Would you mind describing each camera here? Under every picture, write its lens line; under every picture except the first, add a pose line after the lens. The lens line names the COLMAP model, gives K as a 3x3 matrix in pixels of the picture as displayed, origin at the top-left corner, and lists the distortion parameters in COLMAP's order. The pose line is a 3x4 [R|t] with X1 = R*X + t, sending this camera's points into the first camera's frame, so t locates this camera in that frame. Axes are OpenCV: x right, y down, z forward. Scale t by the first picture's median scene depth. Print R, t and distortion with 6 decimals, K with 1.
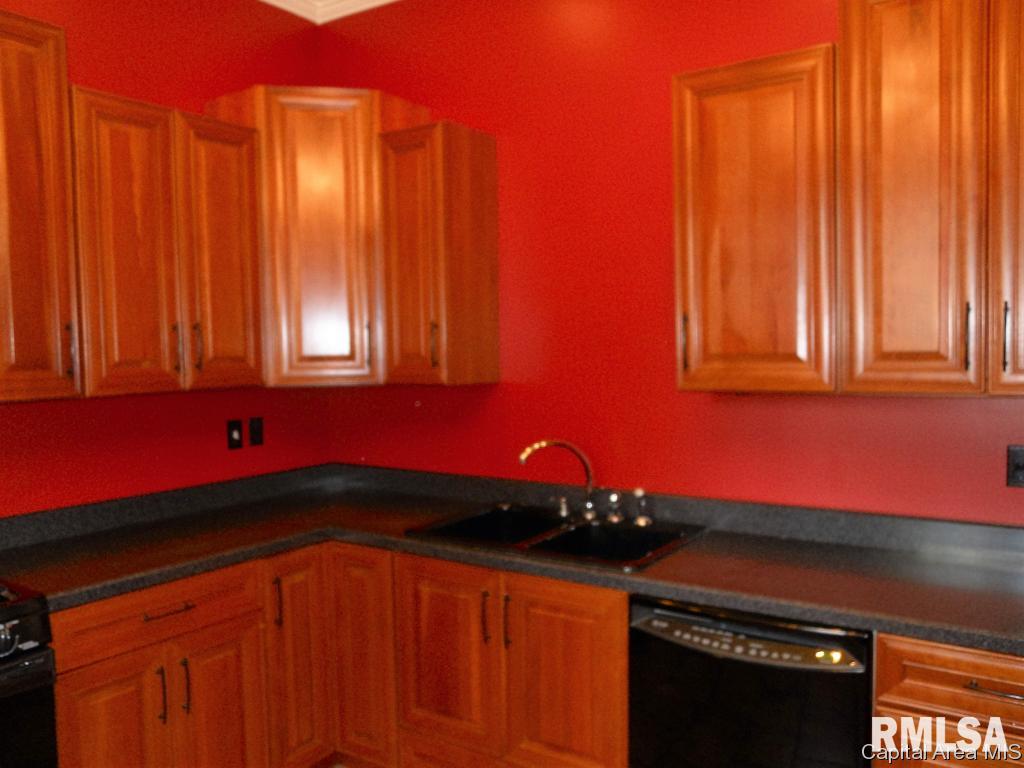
lens RADIAL K [[849.7, 0, 512.4], [0, 849.7, 388.5], [0, 0, 1]] dist [-0.045793, 0.021085]
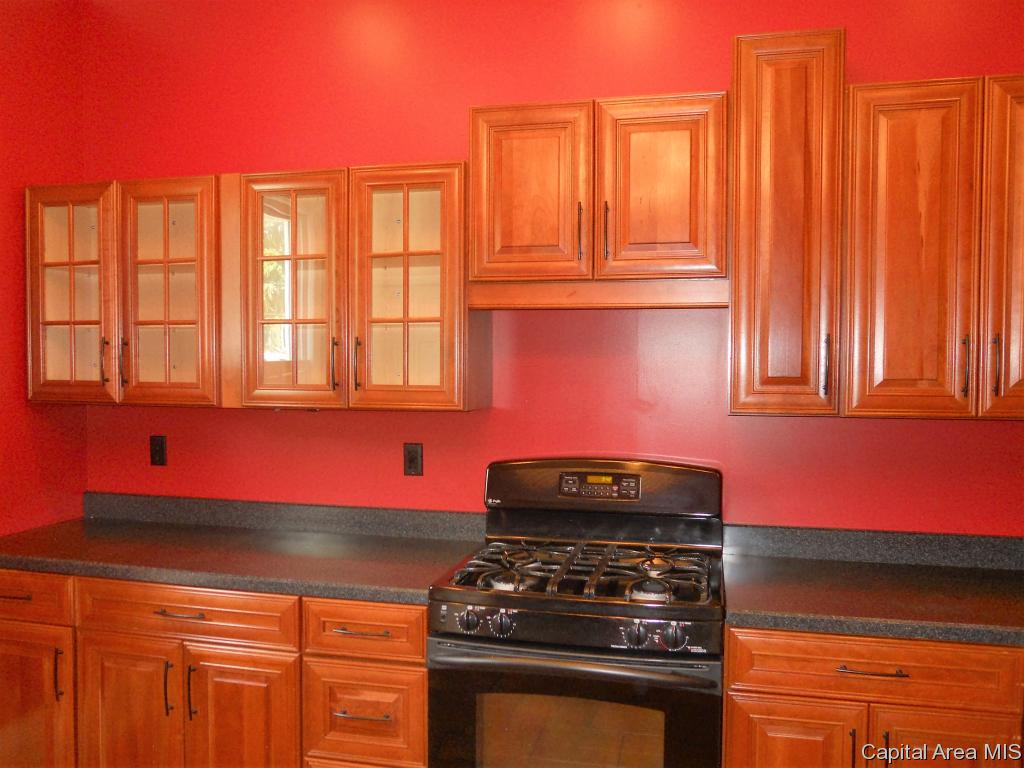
lens RADIAL K [[849.7, 0, 521.5], [0, 849.7, 390.0], [0, 0, 1]] dist [-0.045793, 0.021085]
pose [[0.349563, 0.048393, -0.935662, 0.234089], [-0.061195, 0.997712, 0.028740, -0.022401], [0.934912, 0.047211, 0.351725, 0.316456]]
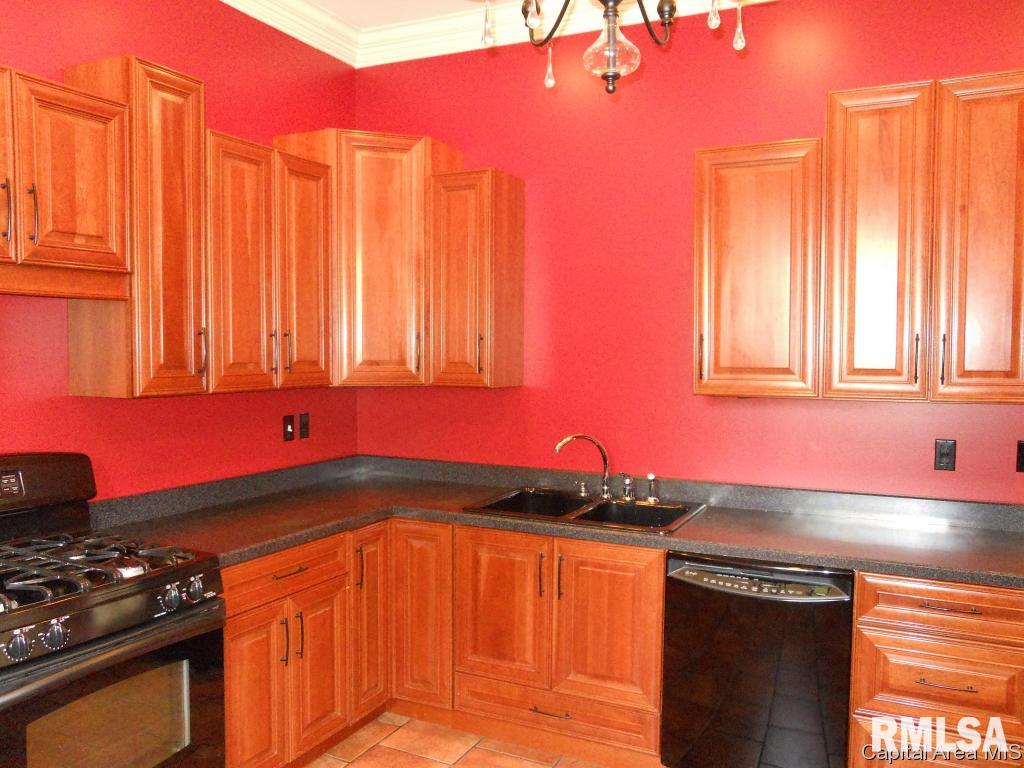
lens RADIAL K [[849.7, 0, 514.0], [0, 849.7, 386.4], [0, 0, 1]] dist [-0.045793, 0.021085]
pose [[0.990541, 0.016360, 0.136237, -0.236372], [-0.015255, 0.999842, -0.009151, 0.005039], [-0.136365, 0.006987, 0.990634, -0.219864]]
